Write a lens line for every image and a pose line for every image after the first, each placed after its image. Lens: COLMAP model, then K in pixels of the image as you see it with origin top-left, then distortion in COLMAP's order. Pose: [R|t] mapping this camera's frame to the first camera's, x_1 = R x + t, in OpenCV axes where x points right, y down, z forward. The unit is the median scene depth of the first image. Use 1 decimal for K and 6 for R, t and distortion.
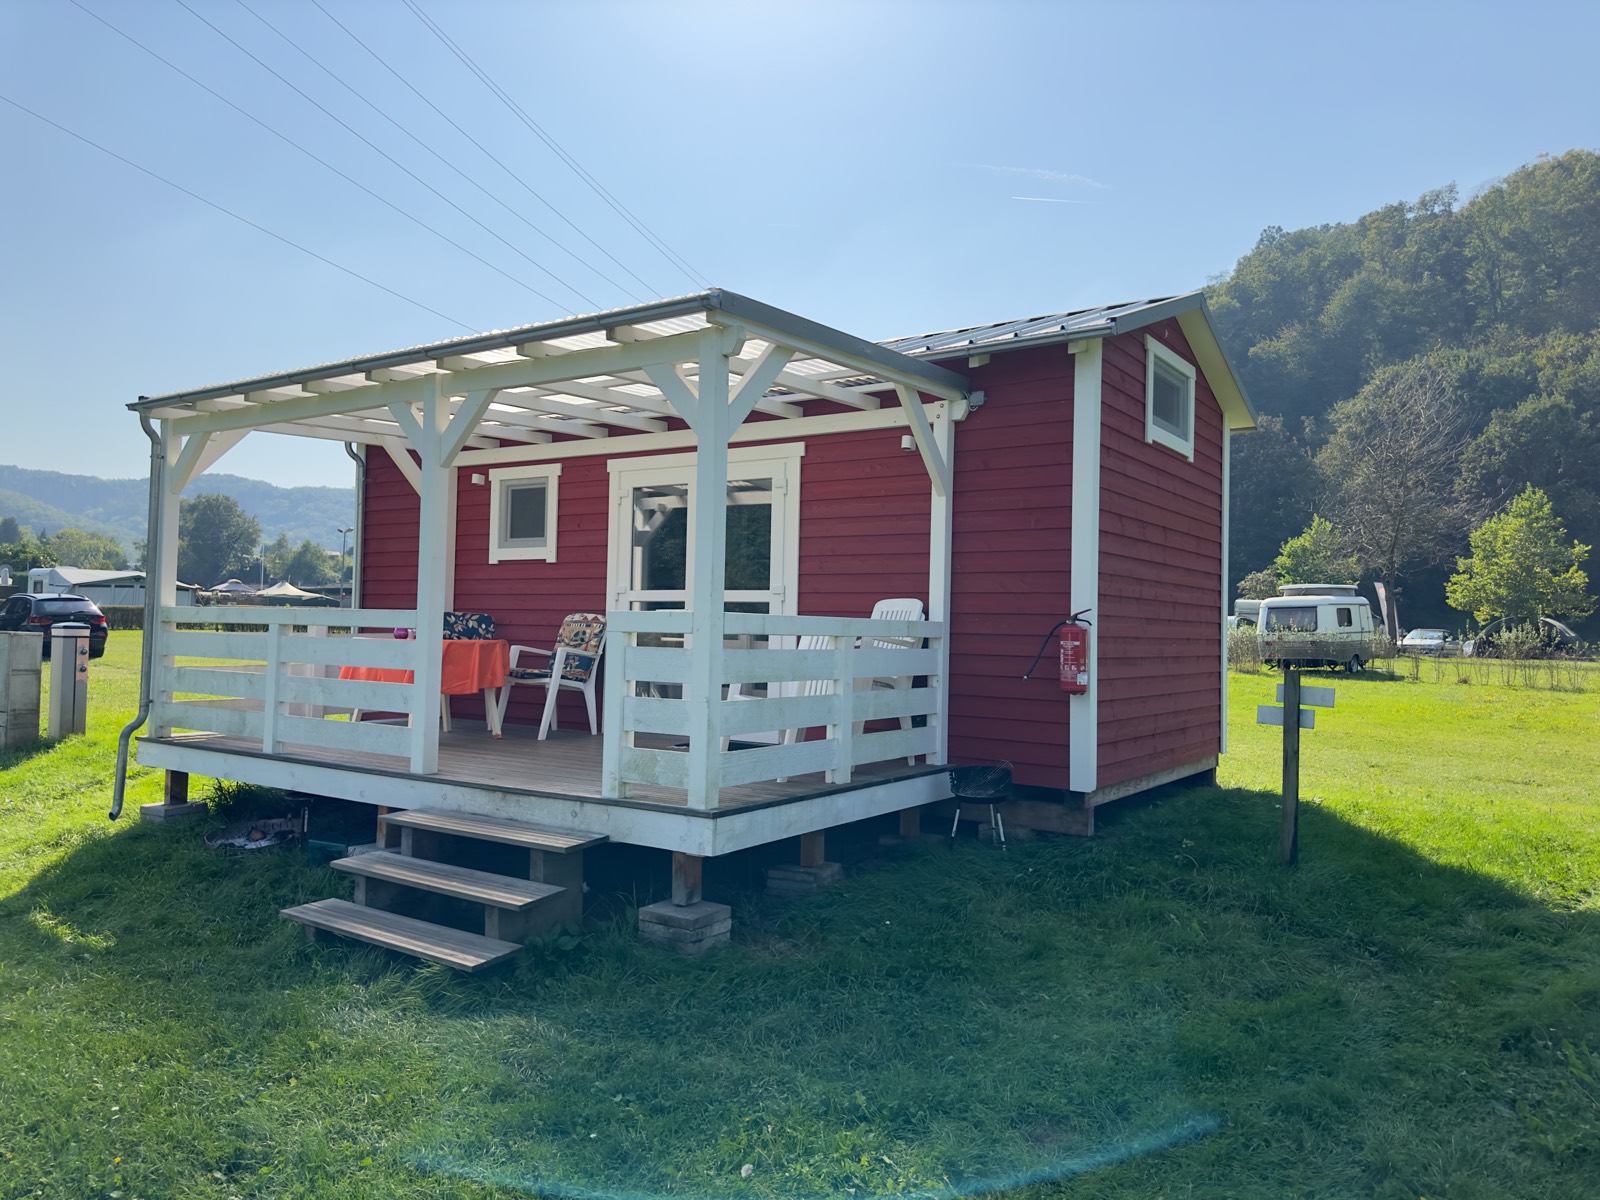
lens RADIAL K [[1111.7, 0, 800.0], [0, 1111.7, 600.0], [0, 0, 1]] dist [0.090703, -0.098622]
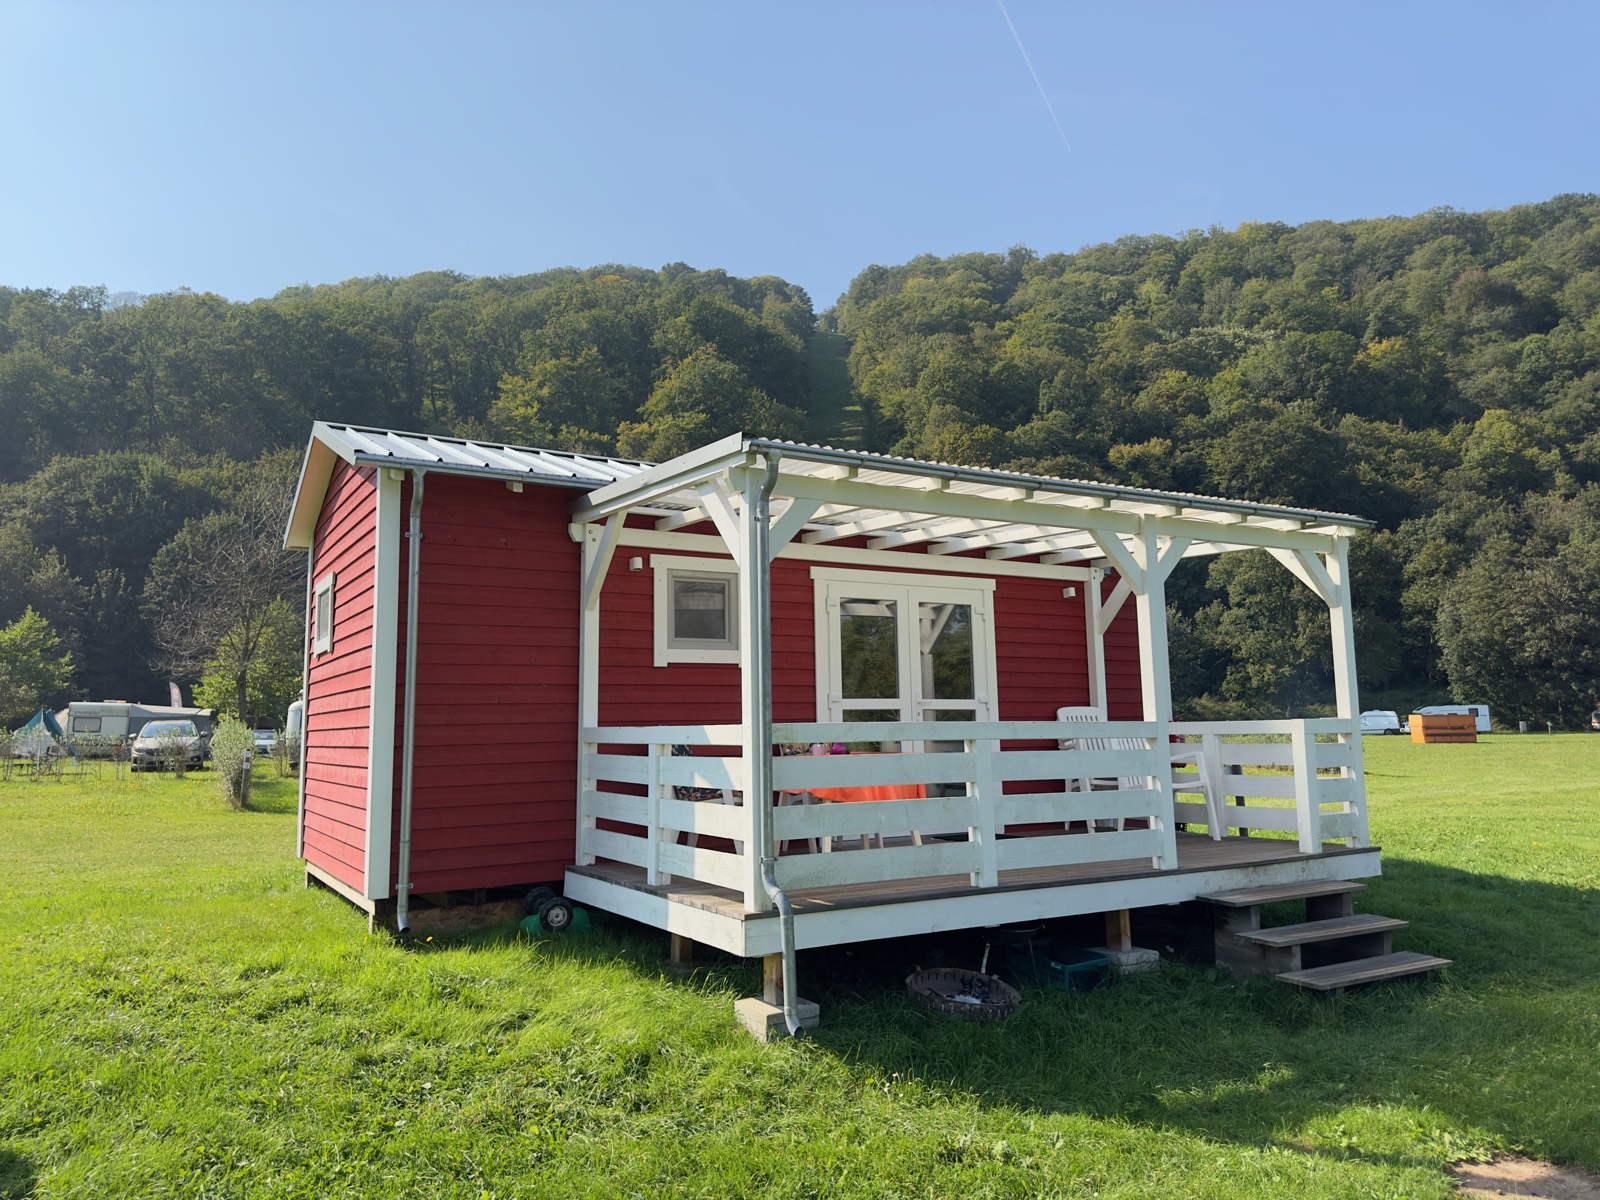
lens RADIAL K [[1108.5, 0, 769.5], [0, 1108.5, 640.1], [0, 0, 1]] dist [0.083456, -0.099621]
pose [[0.430879, 0.044922, 0.901291, -1.023109], [0.000984, 0.998736, -0.050249, -0.011236], [-0.902409, 0.022539, 0.430290, 0.589998]]
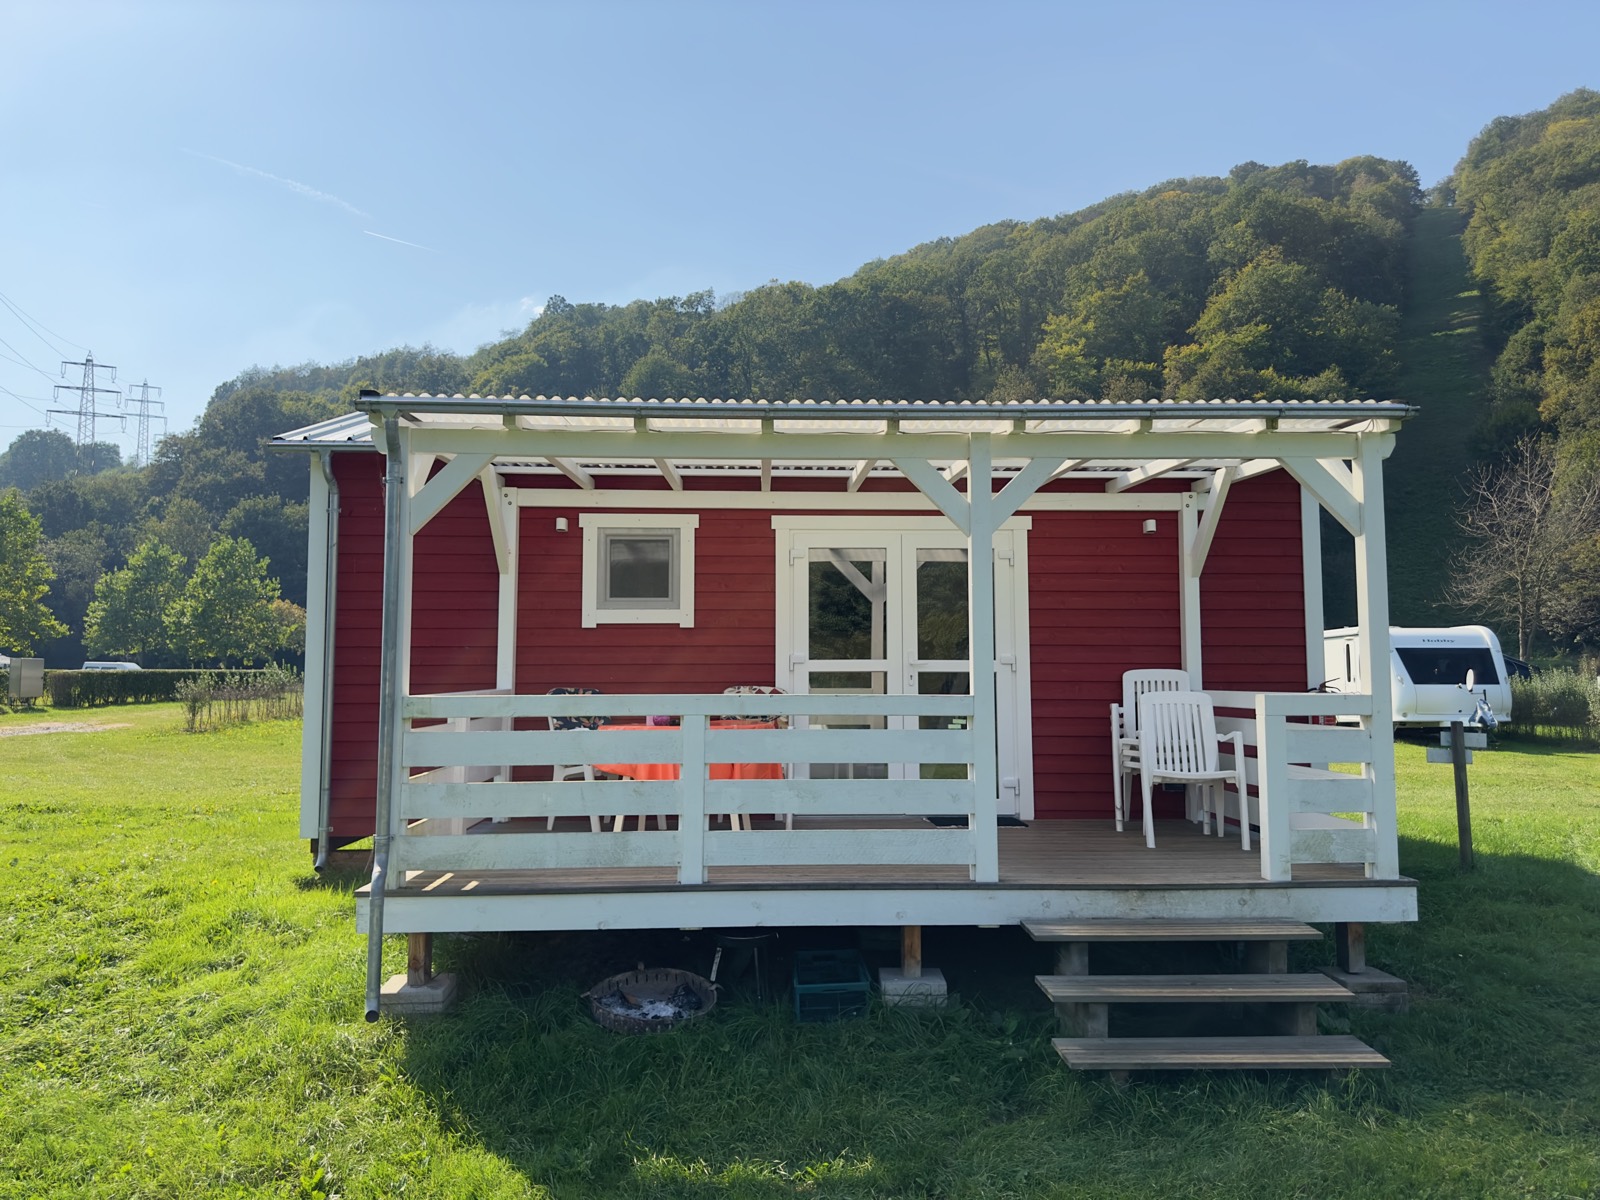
lens RADIAL K [[1111.7, 0, 800.0], [0, 1111.7, 600.0], [0, 0, 1]] dist [0.090703, -0.098622]
pose [[0.804842, 0.018096, 0.593213, -0.660369], [0.003629, 0.999366, -0.035409, -0.024044], [-0.593478, 0.030651, 0.804266, 0.253579]]
